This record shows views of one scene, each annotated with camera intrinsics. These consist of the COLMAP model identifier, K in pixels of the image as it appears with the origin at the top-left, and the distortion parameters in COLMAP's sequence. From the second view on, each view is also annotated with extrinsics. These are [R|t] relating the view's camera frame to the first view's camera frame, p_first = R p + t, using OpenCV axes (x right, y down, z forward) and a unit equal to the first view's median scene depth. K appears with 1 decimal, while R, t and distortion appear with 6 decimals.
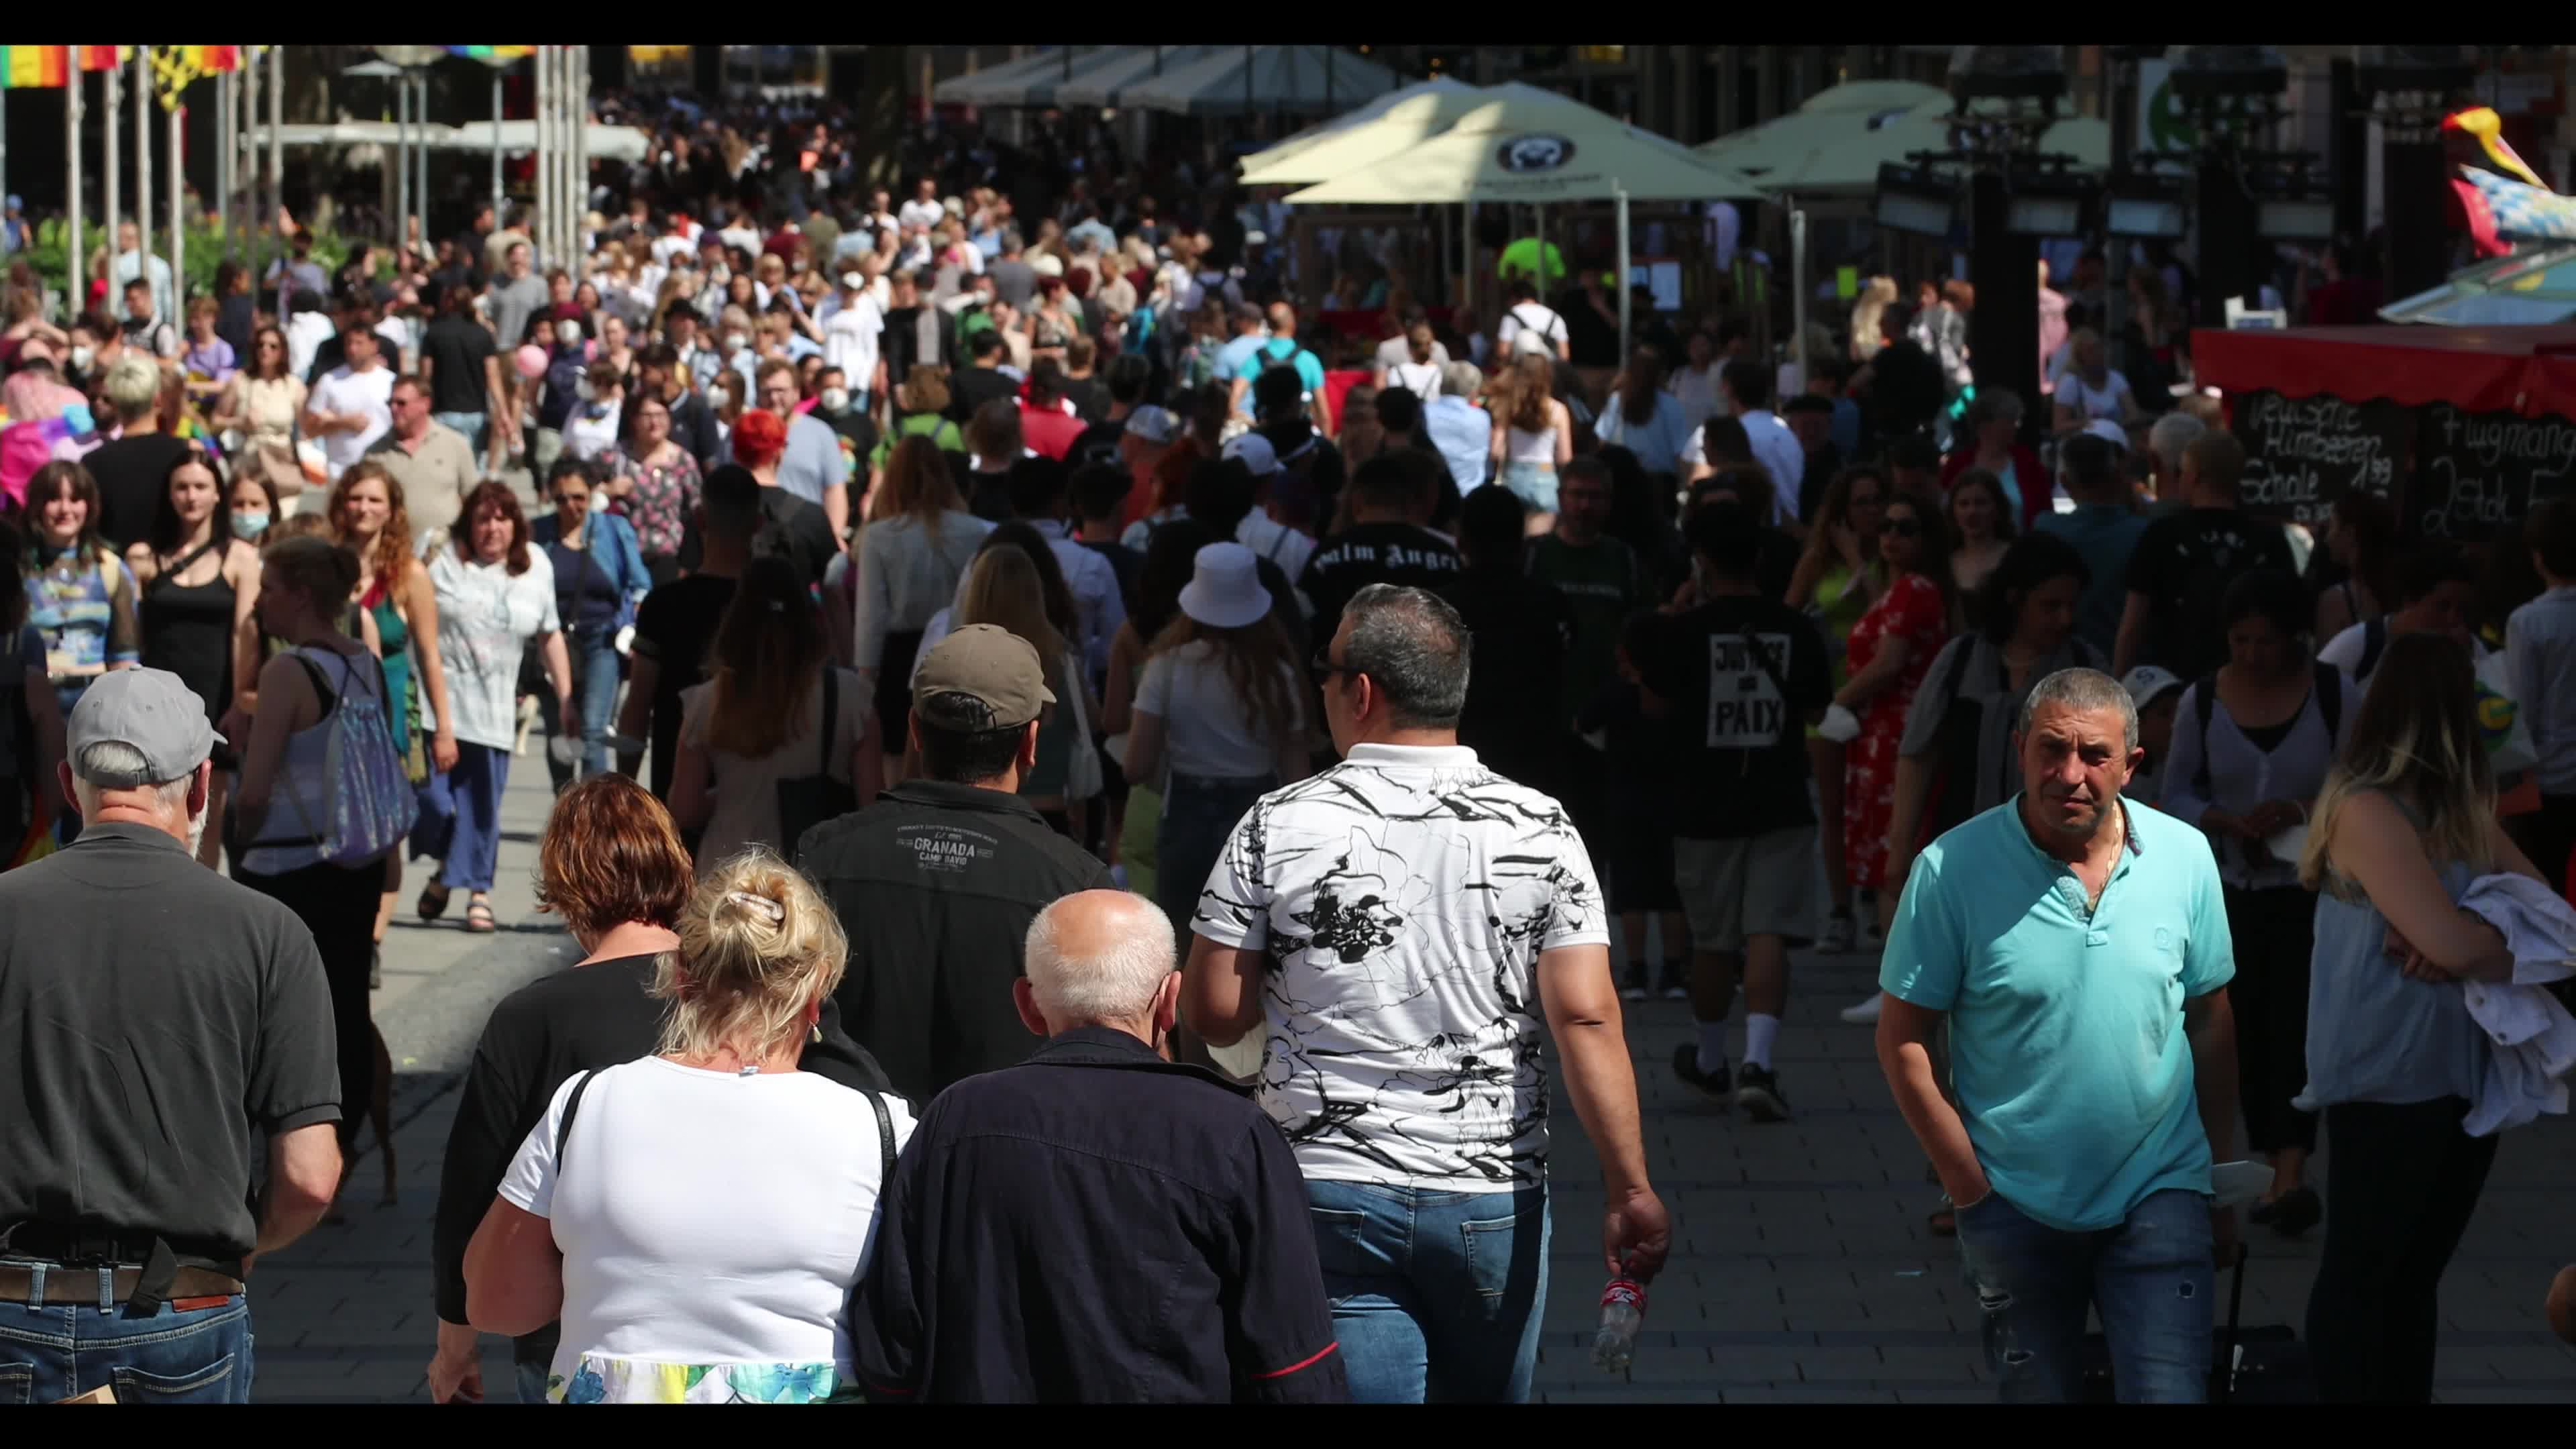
lens RADIAL K [[14640.5, 0, 1205.2], [0, 14640.5, 570.3], [0, 0, 1]] dist [1.580466, 6.497471]
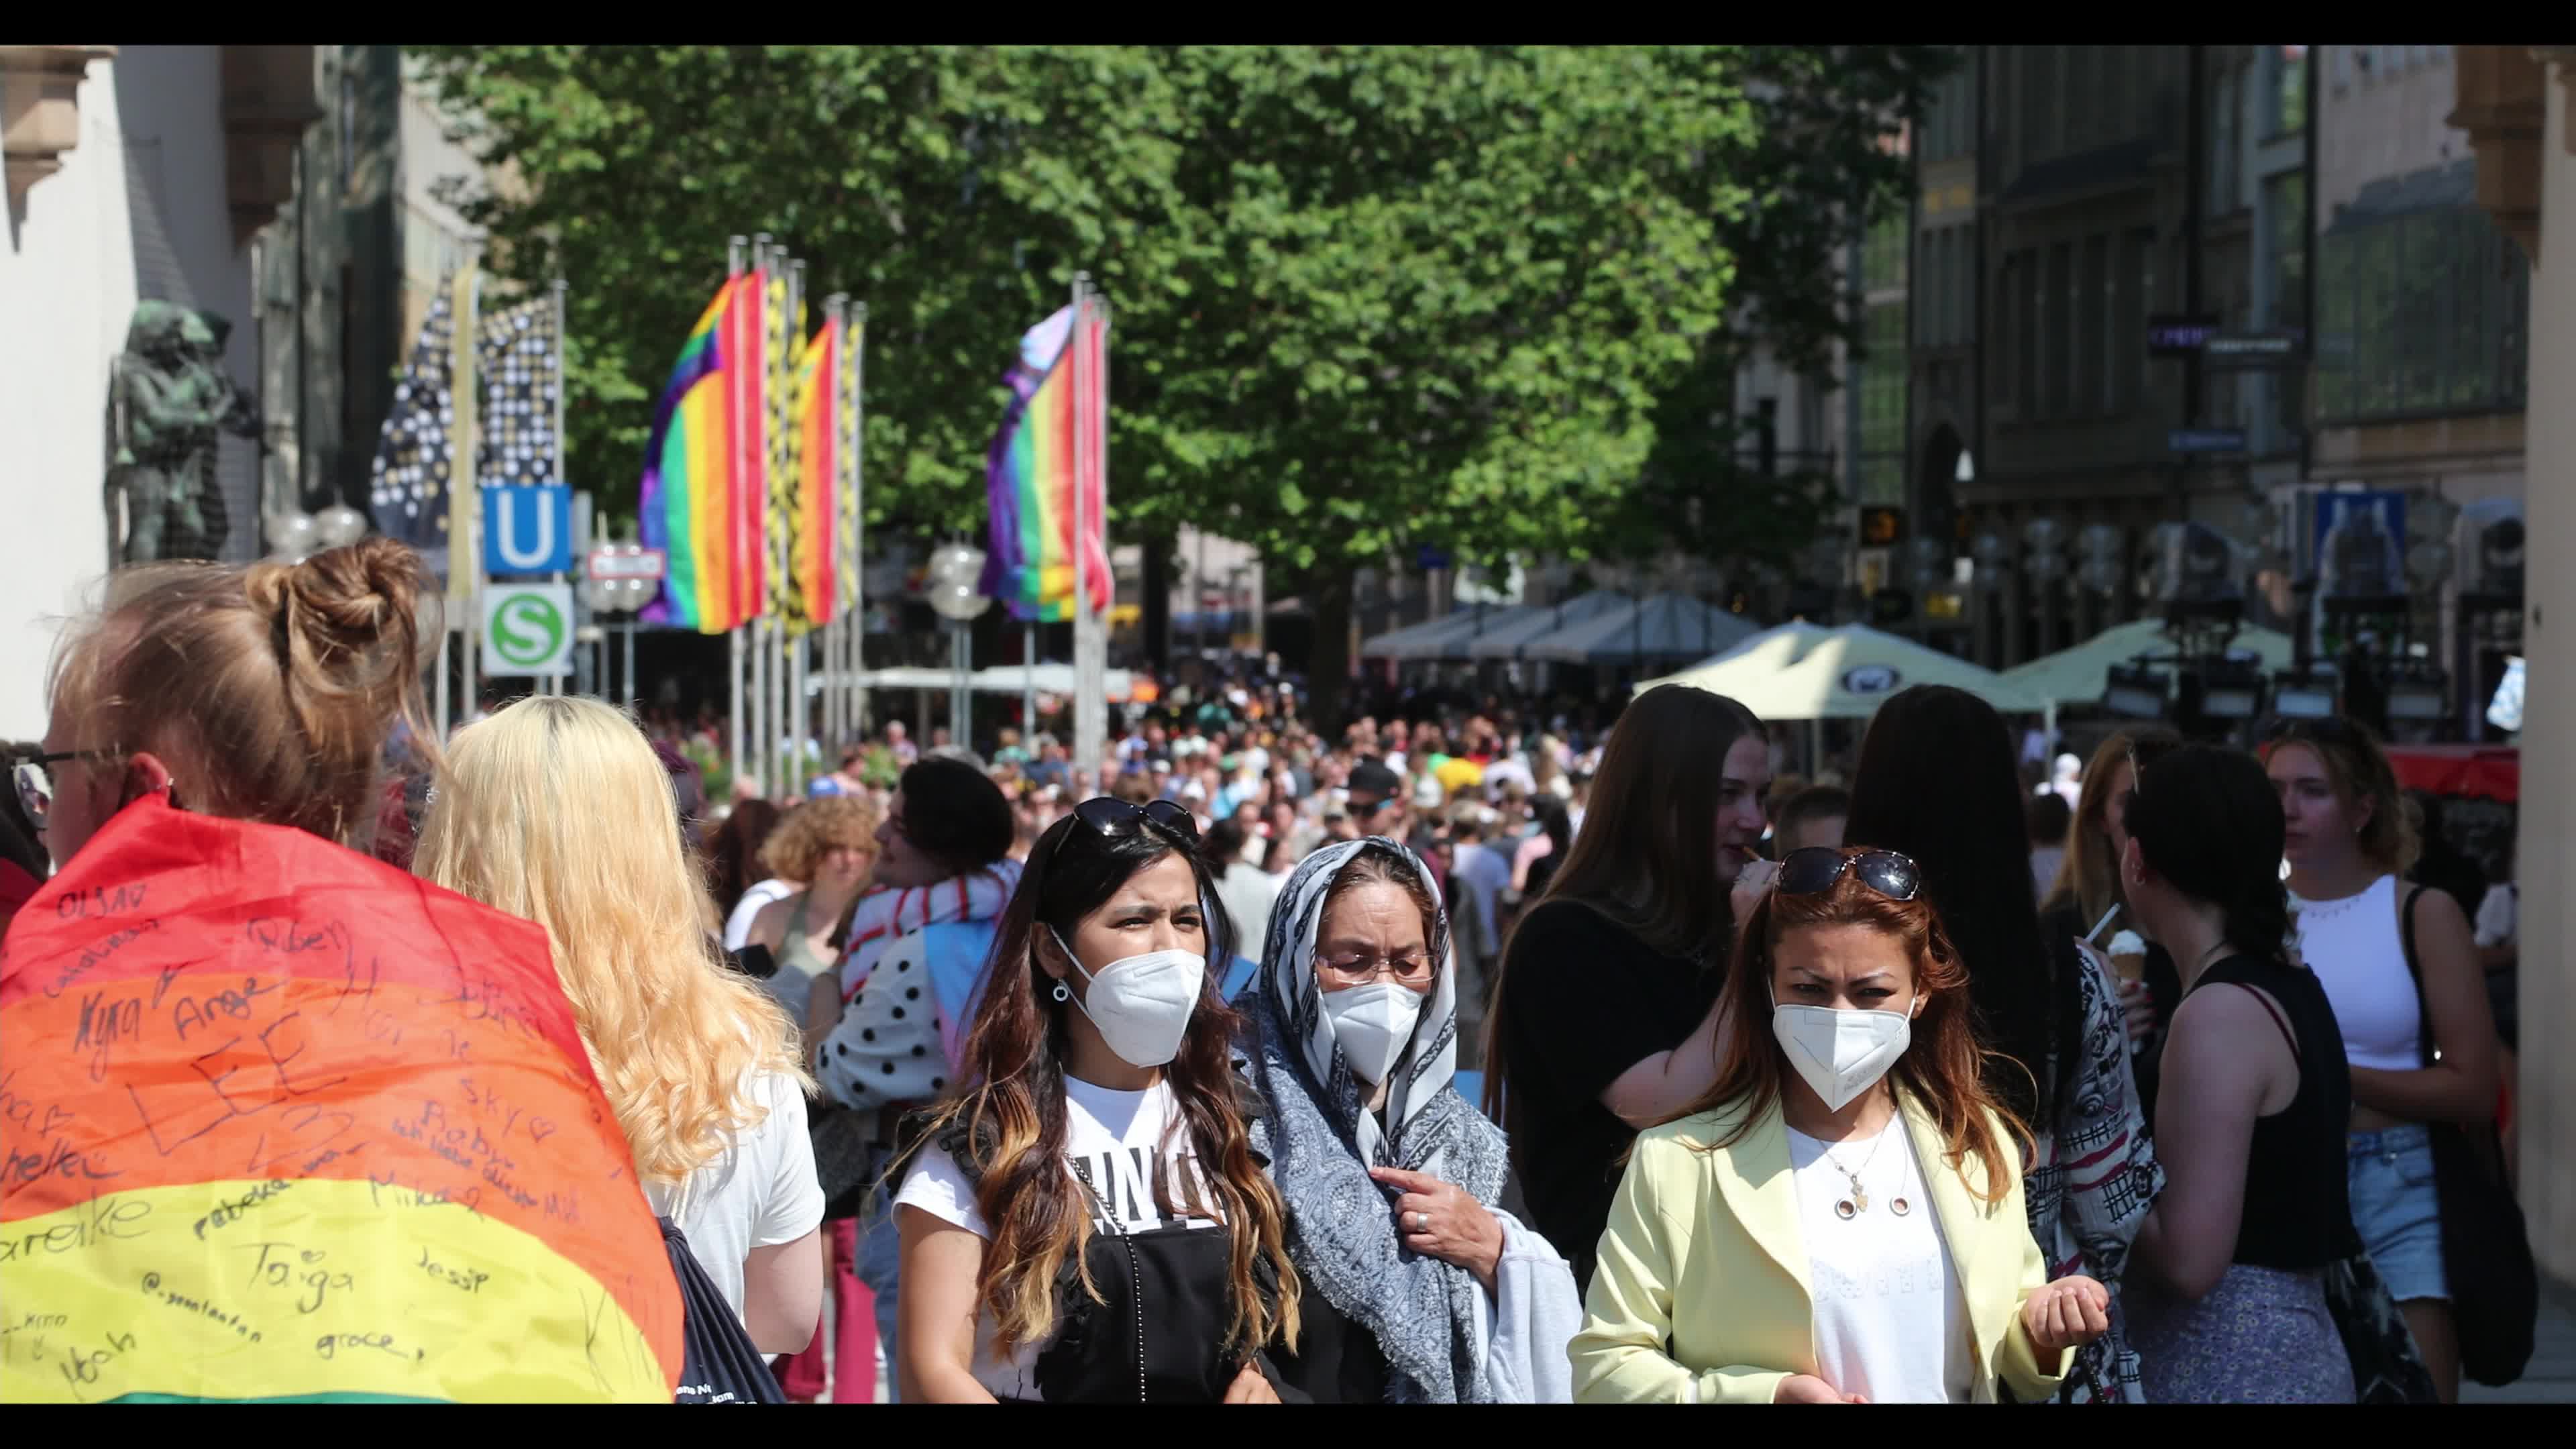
lens RADIAL K [[13965.1, 0, 1173.3], [0, 13965.1, 727.4], [0, 0, 1]] dist [1.487631, 11.409600]
pose [[0.999544, -0.003942, -0.029946, -0.000948], [0.003090, 0.999591, -0.028424, 0.008878], [0.030046, 0.028318, 0.999147, -0.181360]]
